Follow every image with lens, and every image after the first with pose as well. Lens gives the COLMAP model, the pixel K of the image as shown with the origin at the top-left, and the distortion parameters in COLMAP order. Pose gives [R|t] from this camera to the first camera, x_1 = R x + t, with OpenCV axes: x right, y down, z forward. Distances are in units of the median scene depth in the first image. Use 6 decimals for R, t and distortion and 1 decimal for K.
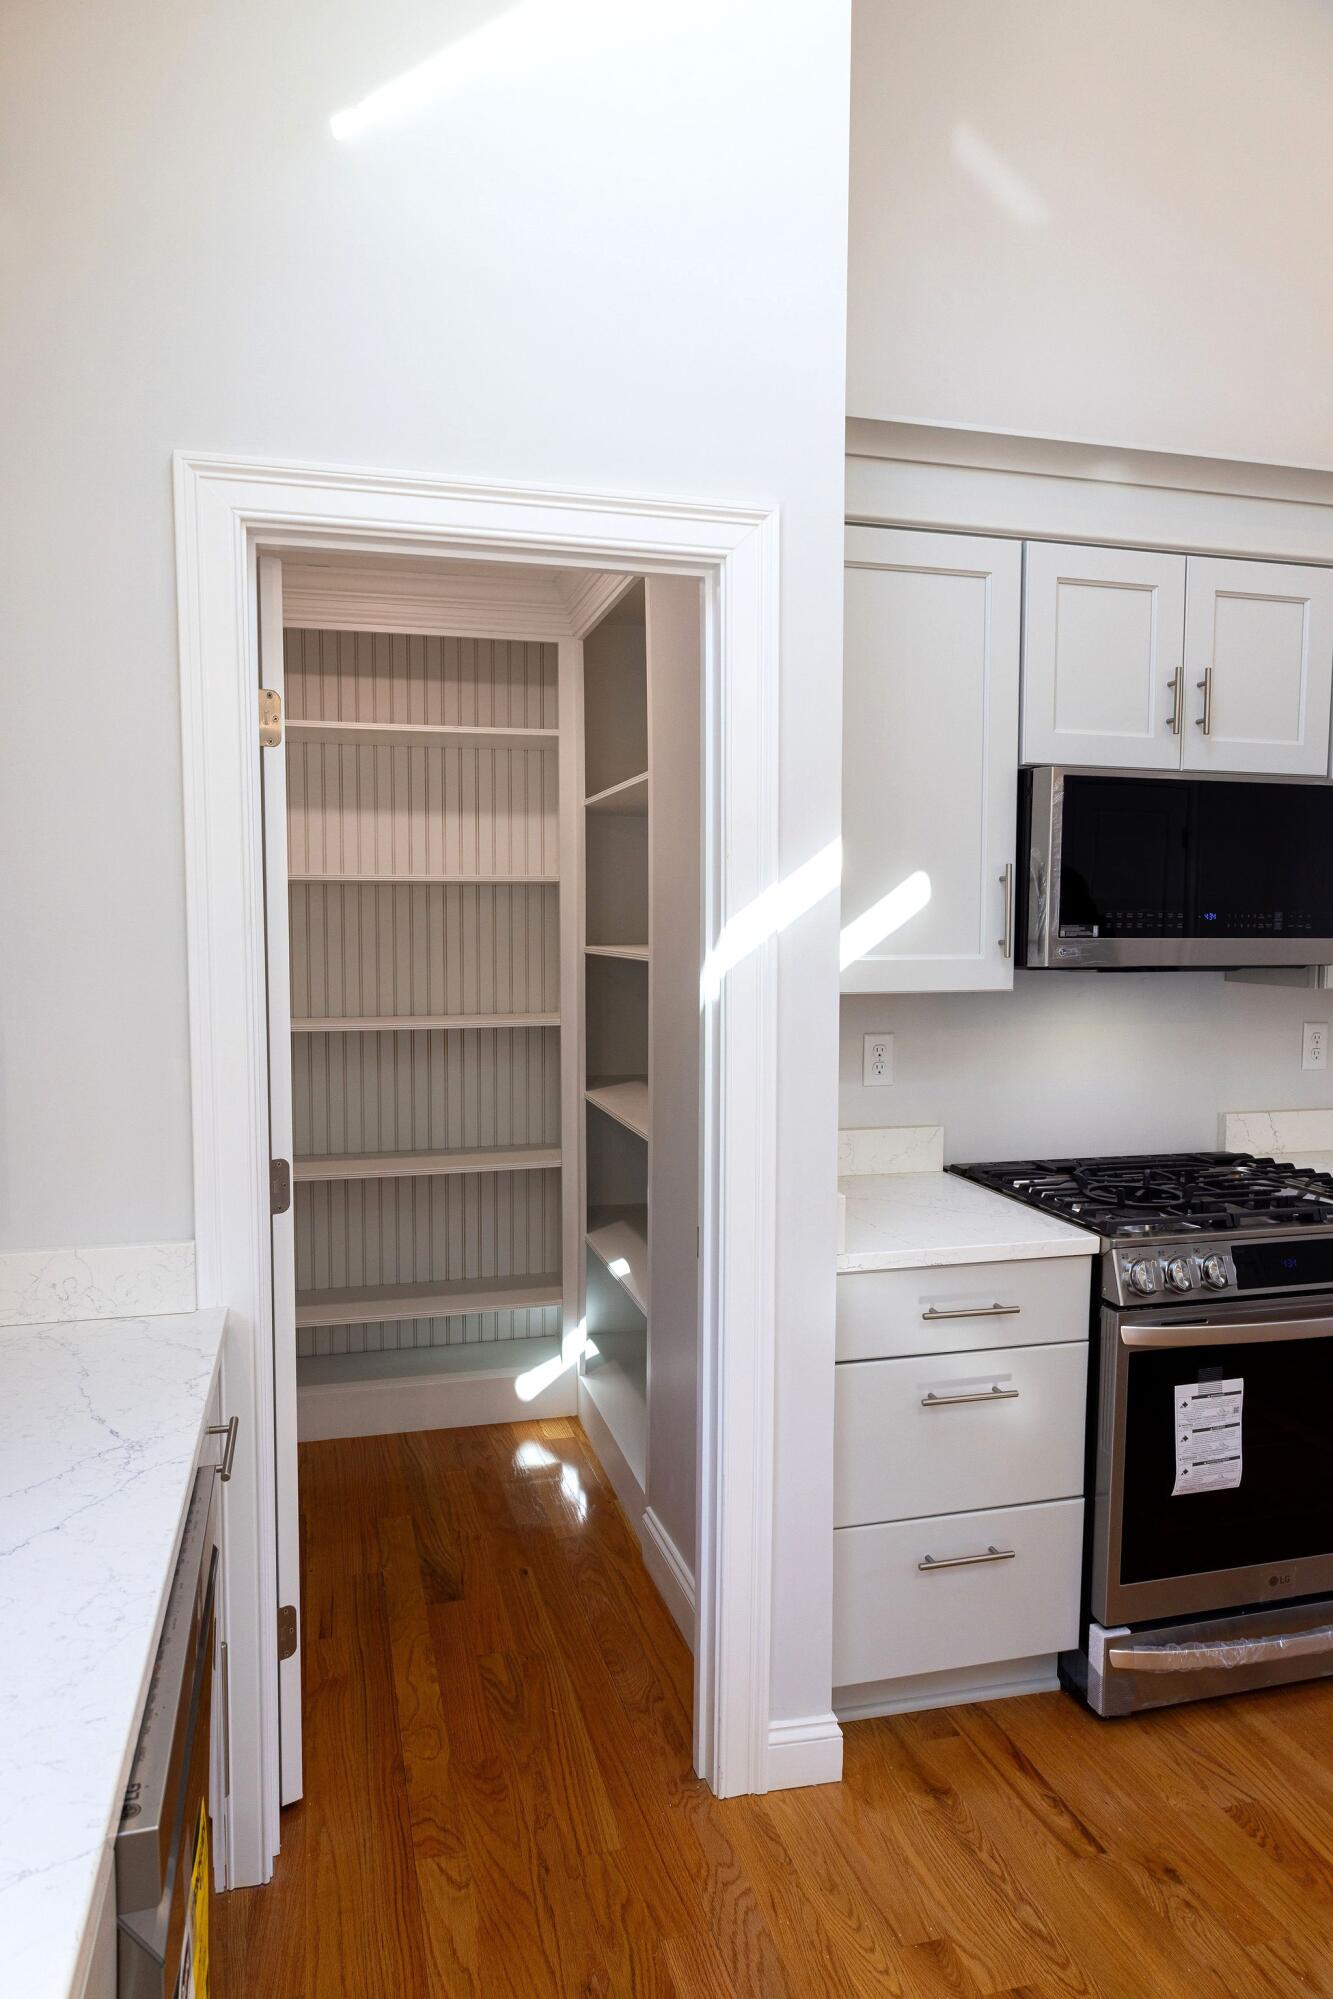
lens RADIAL K [[1294.9, 0, 668.4], [0, 1294.9, 1000.3], [0, 0, 1]] dist [-0.010931, 0.002230]
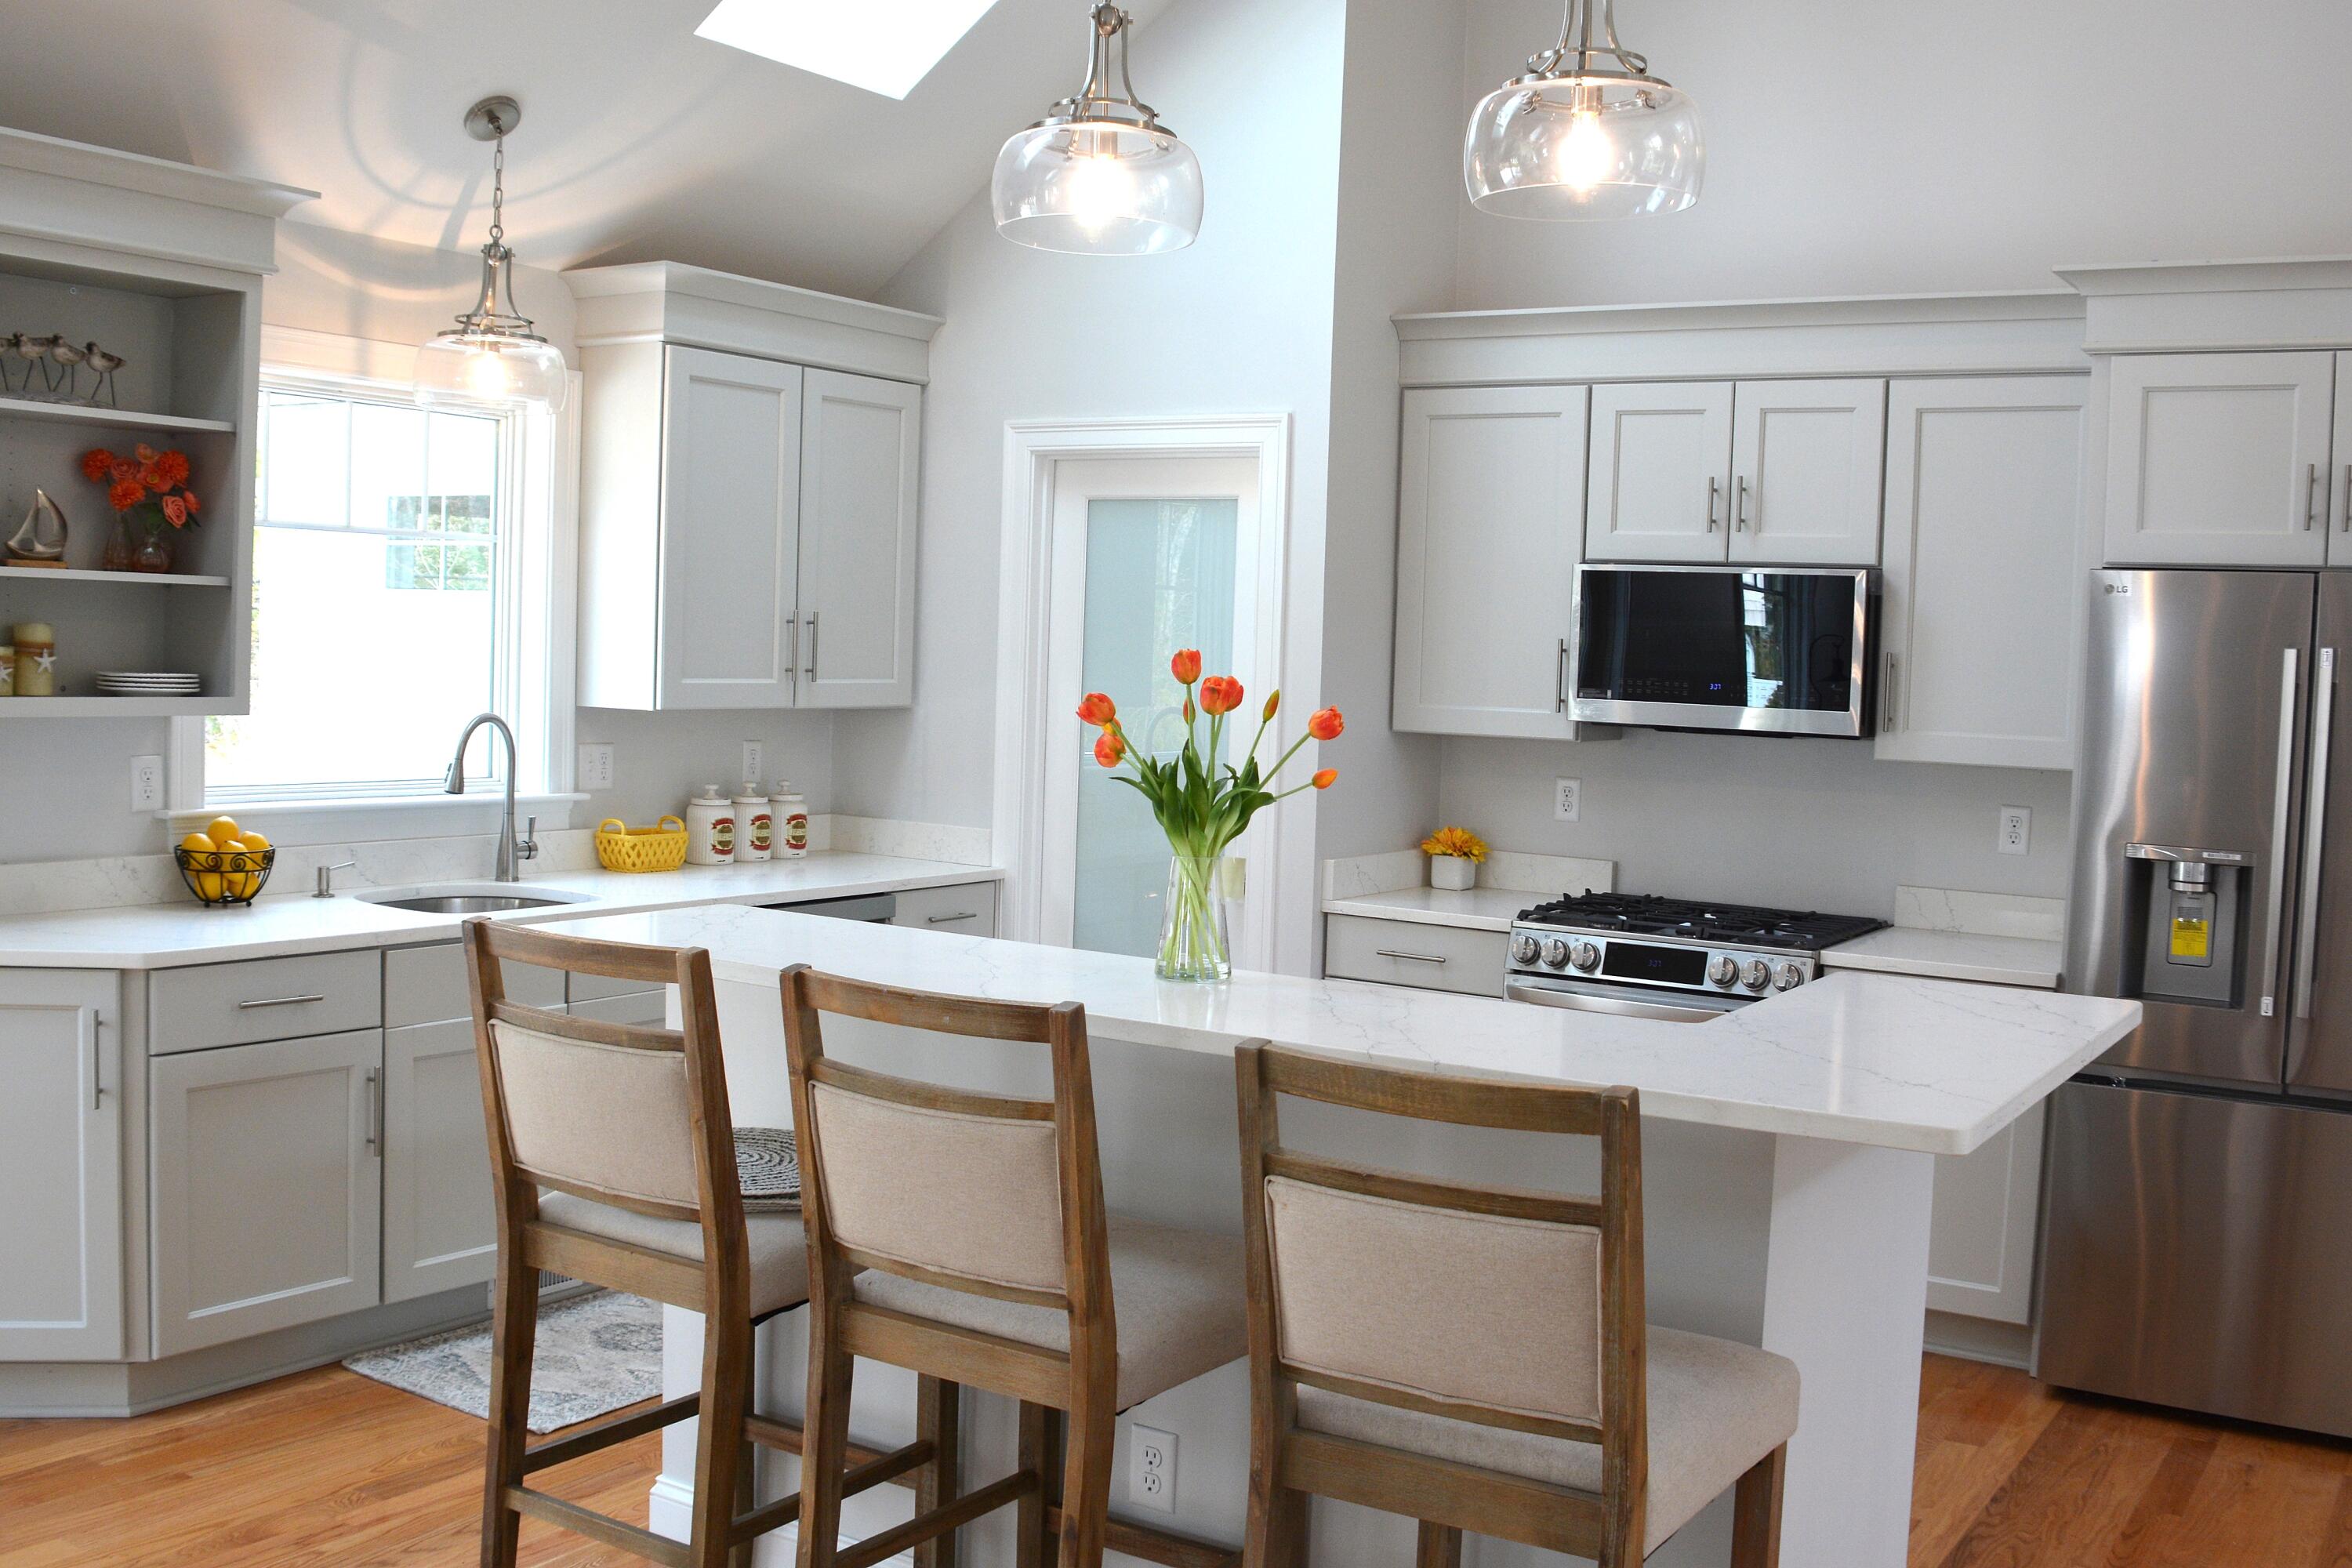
lens RADIAL K [[2274.8, 0, 1165.9], [0, 2274.8, 807.2], [0, 0, 1]] dist [-0.156597, 0.000000]
pose [[0.674191, 0.072089, -0.735030, 1.778674], [-0.081807, 0.996390, 0.022686, 0.043874], [0.734012, 0.044836, 0.677655, -0.841880]]
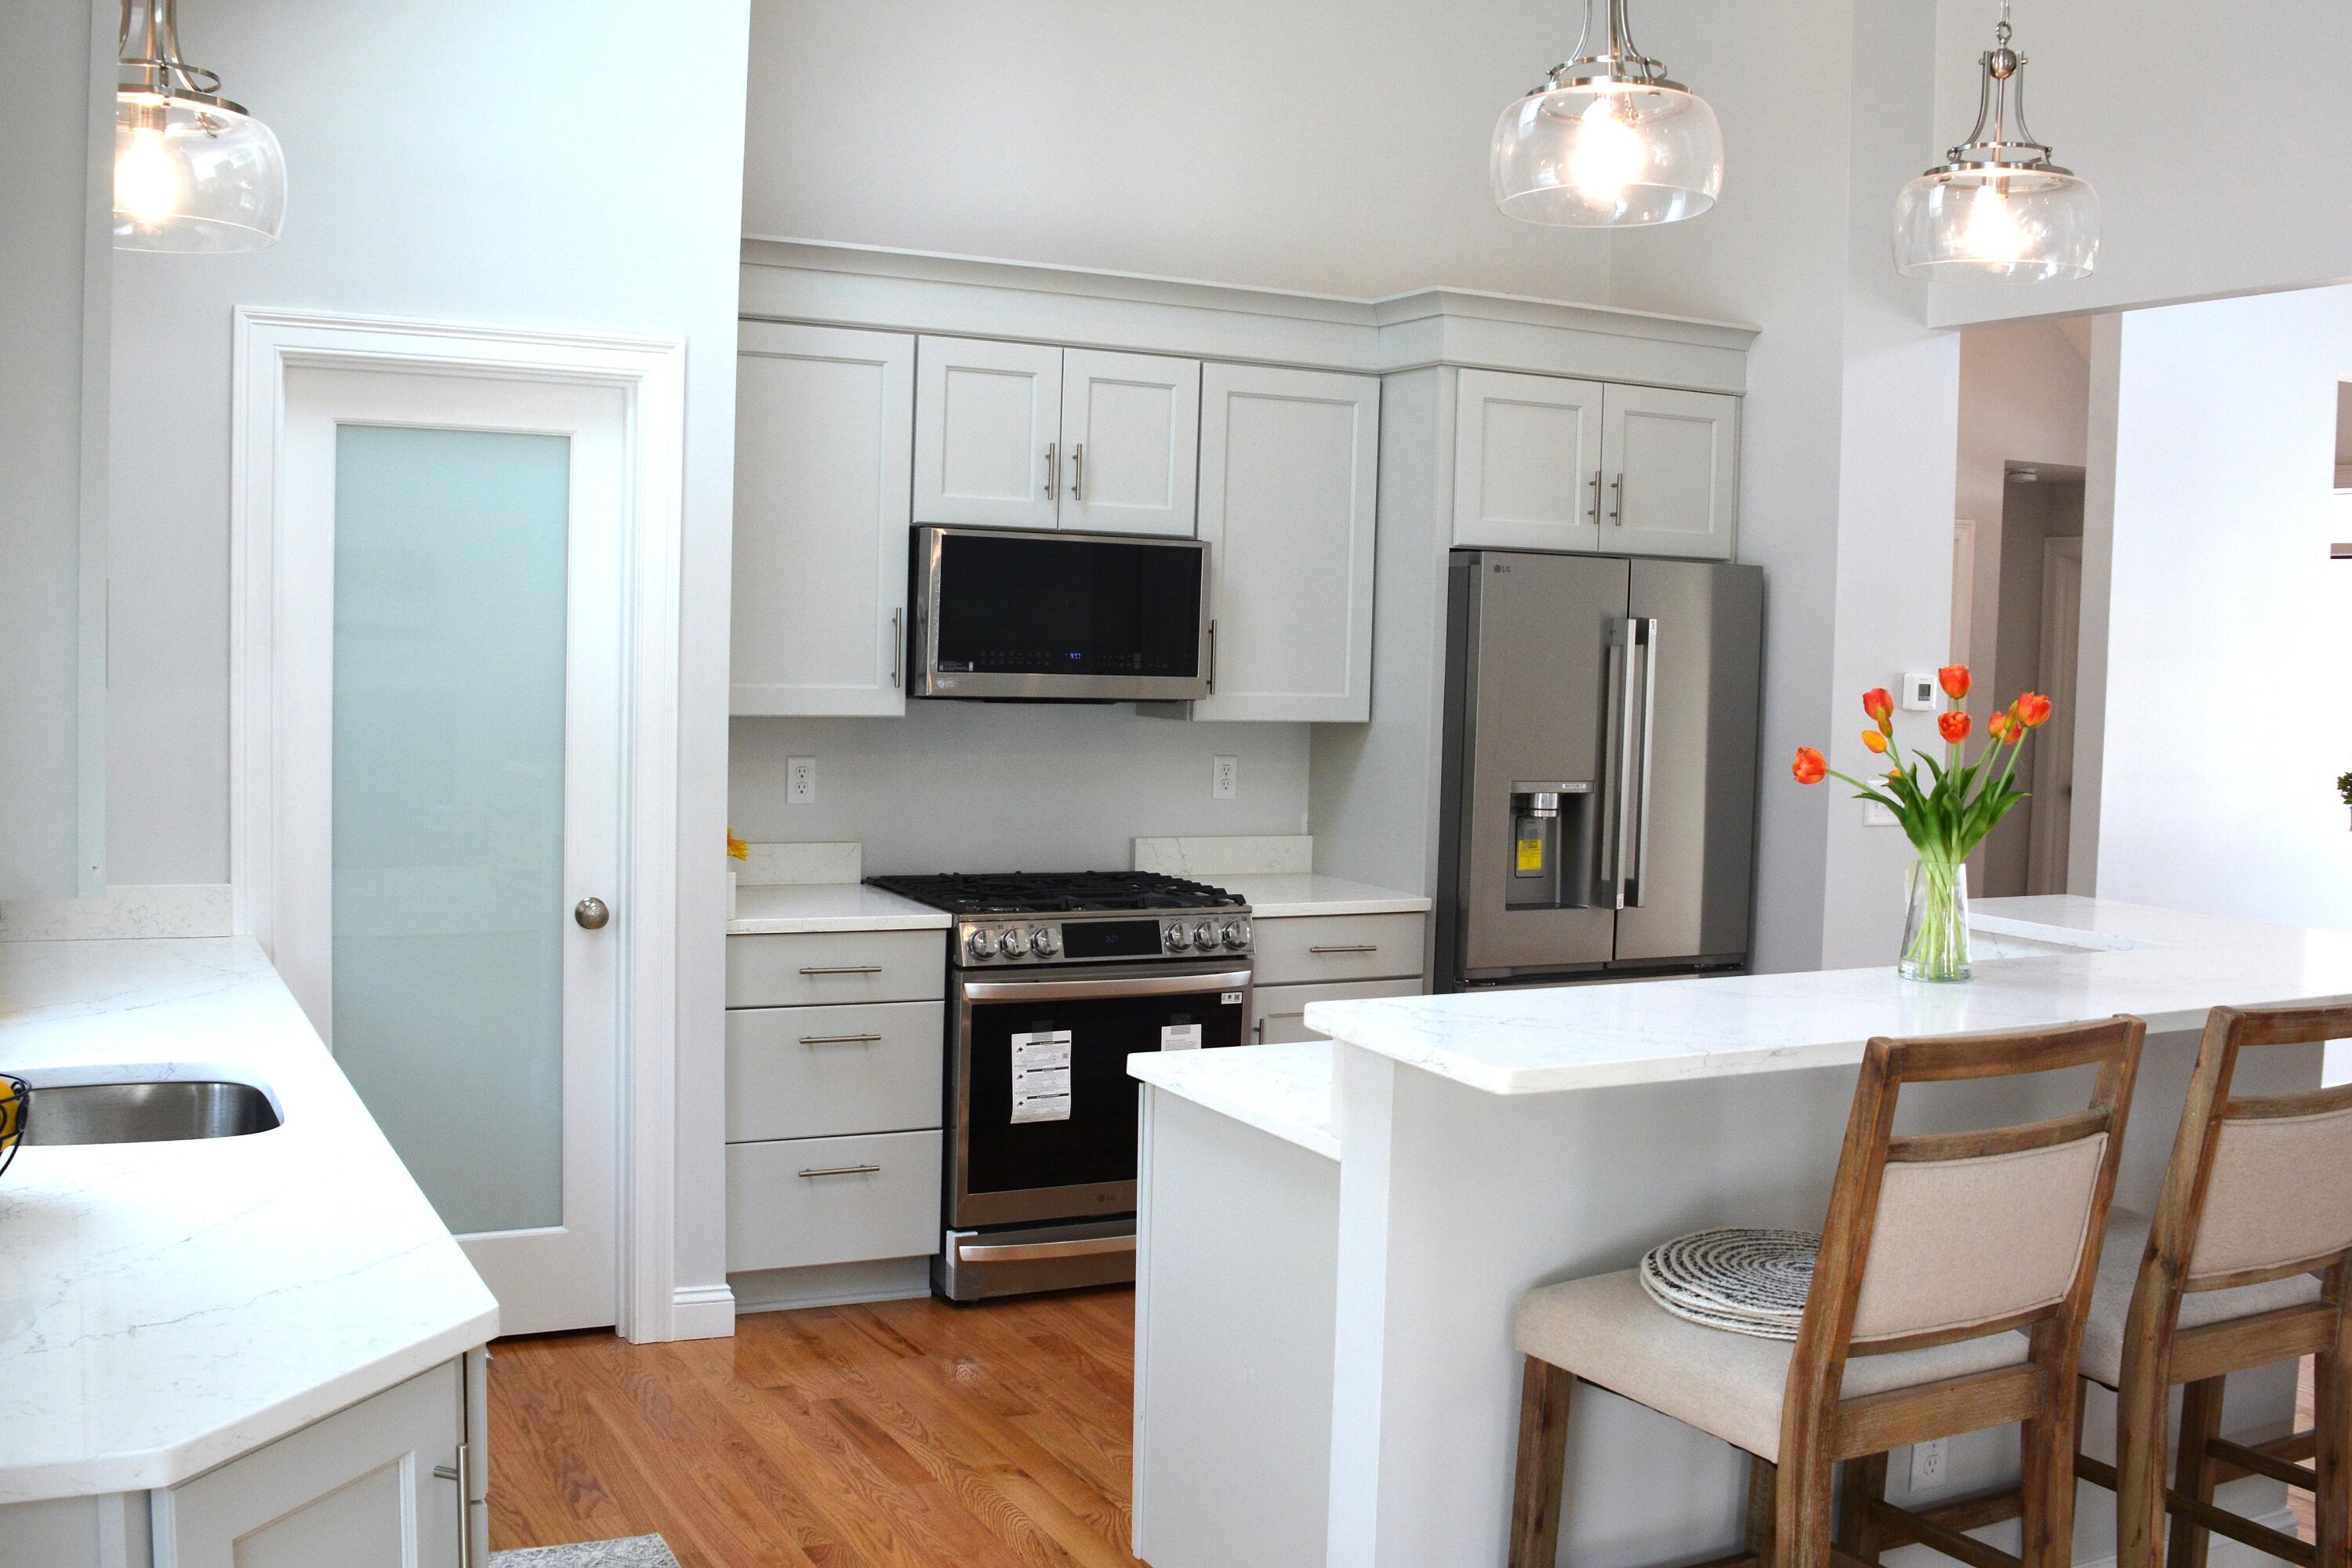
lens RADIAL K [[2274.8, 0, 1248.4], [0, 2274.8, 771.0], [0, 0, 1]] dist [-0.156597, 0.000000]
pose [[0.970239, 0.011992, 0.241851, 0.081859], [-0.011238, 0.999927, -0.004498, 0.052442], [-0.241887, 0.001646, 0.970303, -1.157295]]
